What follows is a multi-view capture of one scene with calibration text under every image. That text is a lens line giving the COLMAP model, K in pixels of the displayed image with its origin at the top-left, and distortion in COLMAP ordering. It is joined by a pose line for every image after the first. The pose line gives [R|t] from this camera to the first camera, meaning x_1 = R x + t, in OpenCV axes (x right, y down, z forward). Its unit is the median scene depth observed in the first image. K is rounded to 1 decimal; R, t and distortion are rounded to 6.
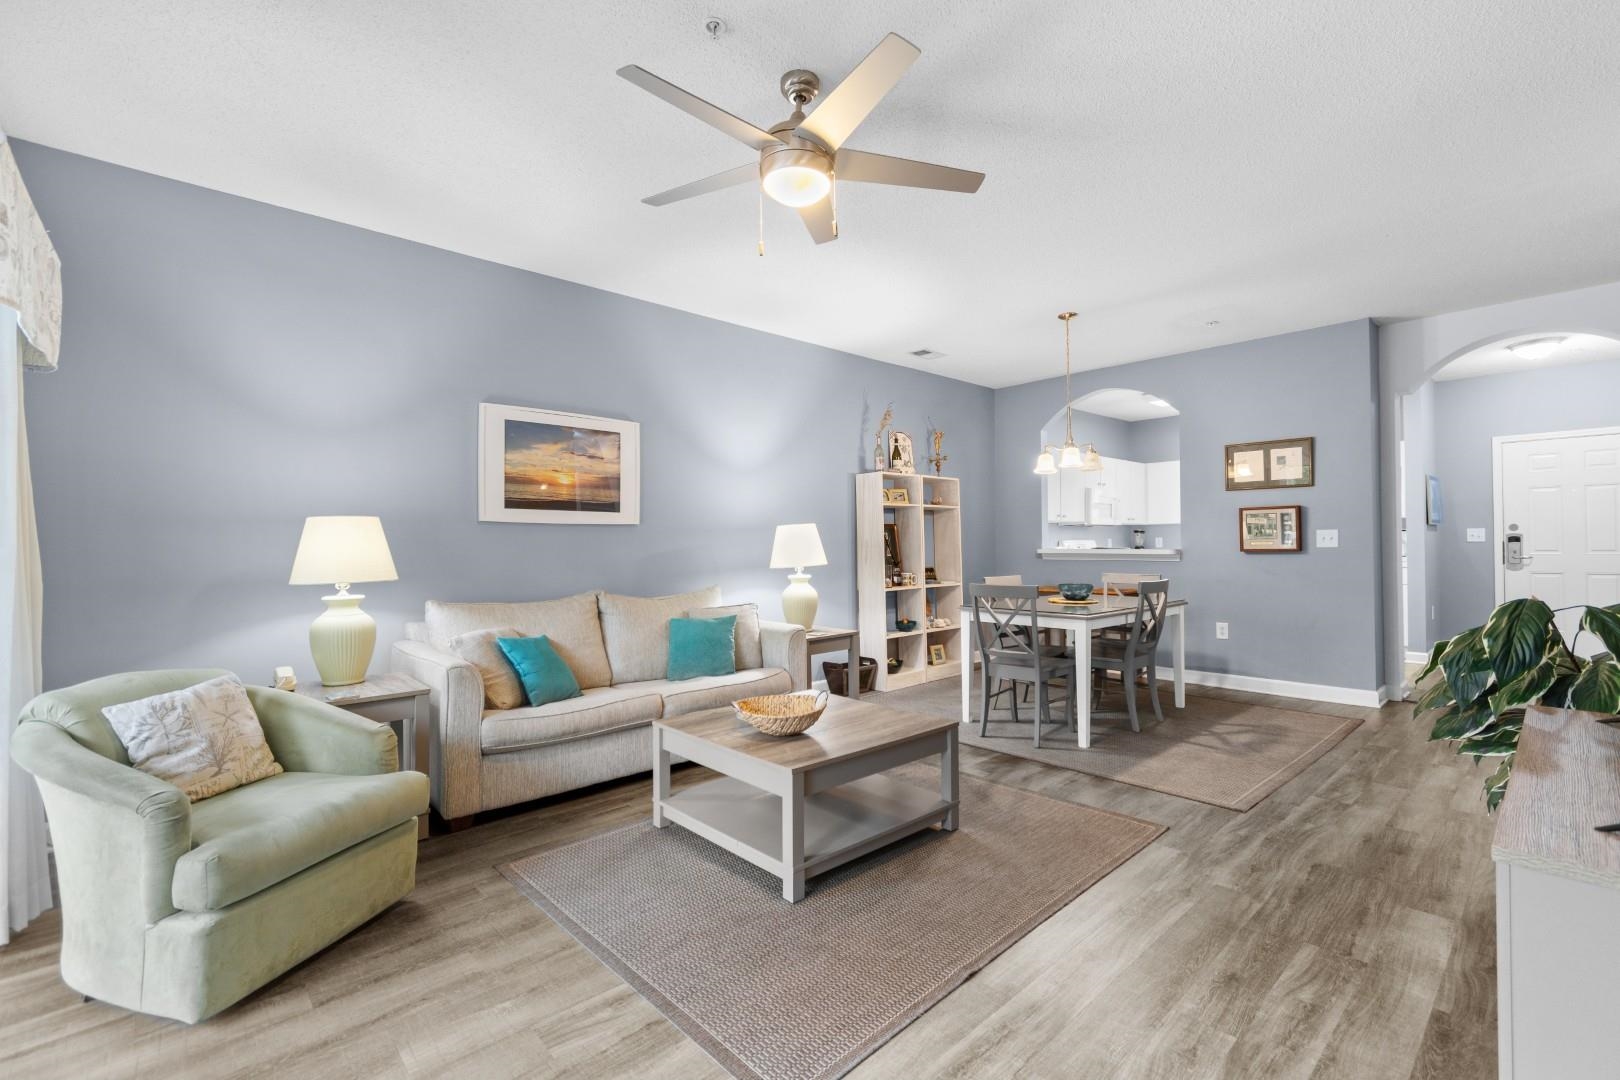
lens RADIAL K [[712.5, 0, 815.3], [0, 712.5, 537.1], [0, 0, 1]] dist [0.003637, -0.002334]
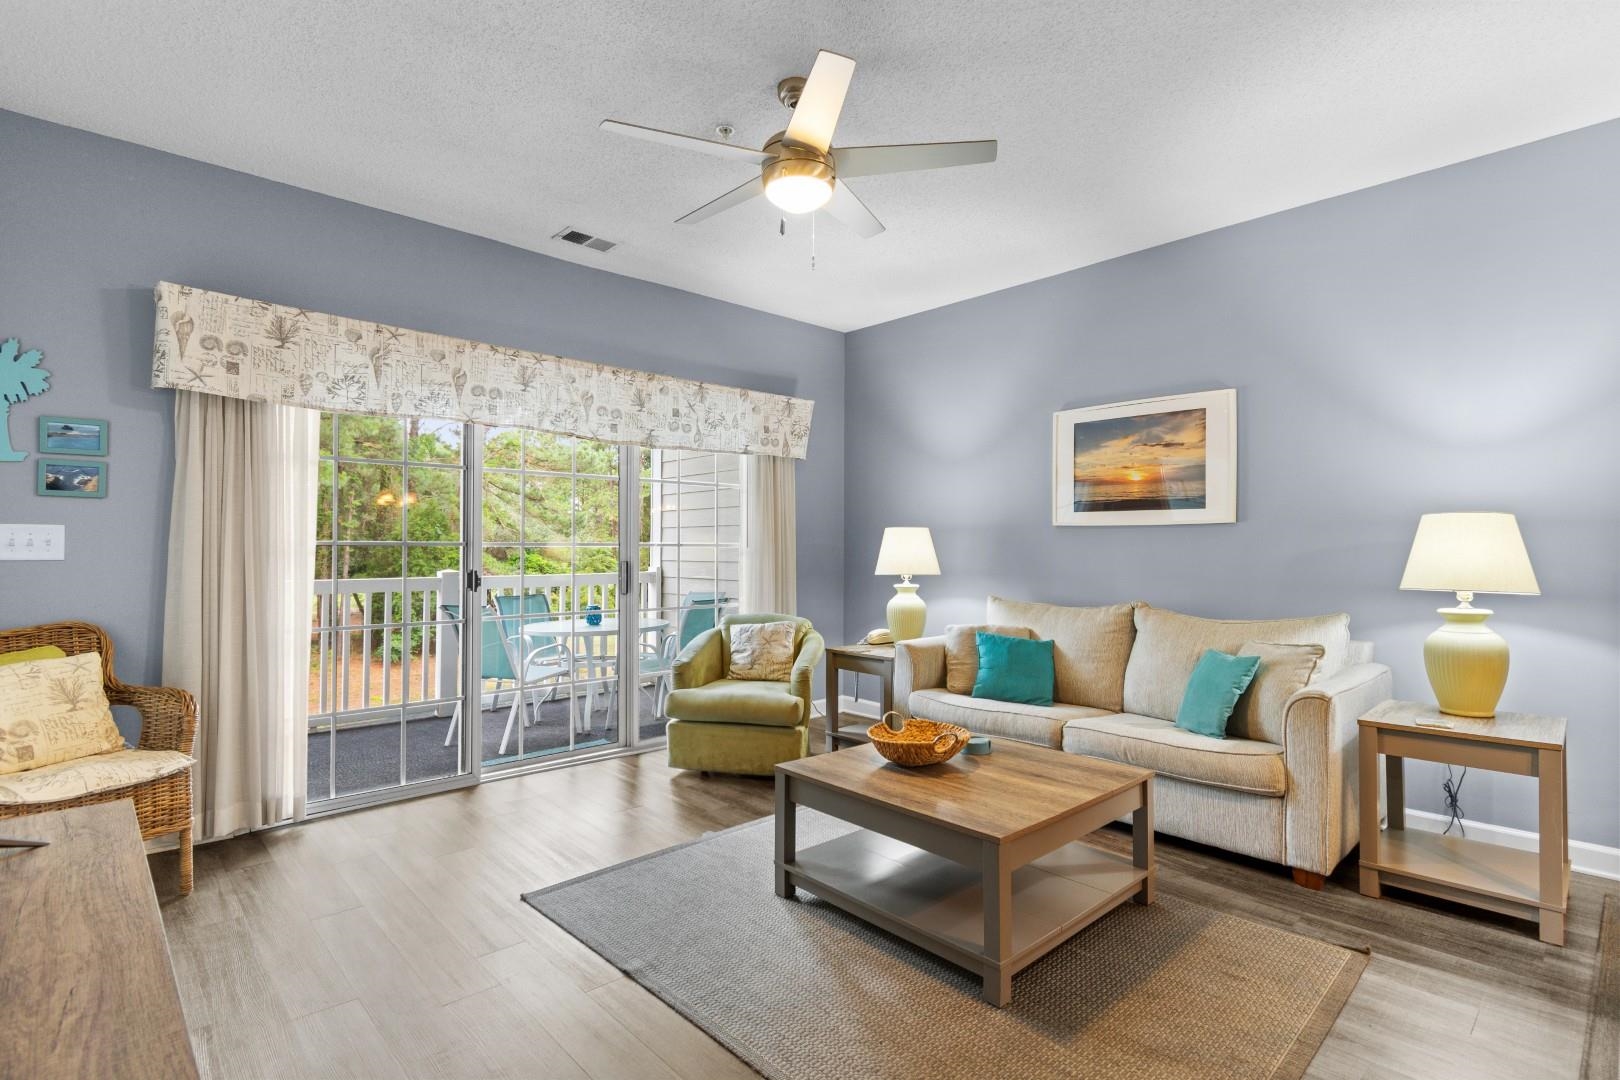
lens RADIAL K [[777.6, 0, 812.0], [0, 777.6, 535.7], [0, 0, 1]] dist [0.012813, -0.004397]
pose [[0.007185, -0.009547, -0.999929, 0.494670], [0.008794, 0.999916, -0.009483, 0.000026], [0.999936, -0.008725, 0.007269, 0.465959]]
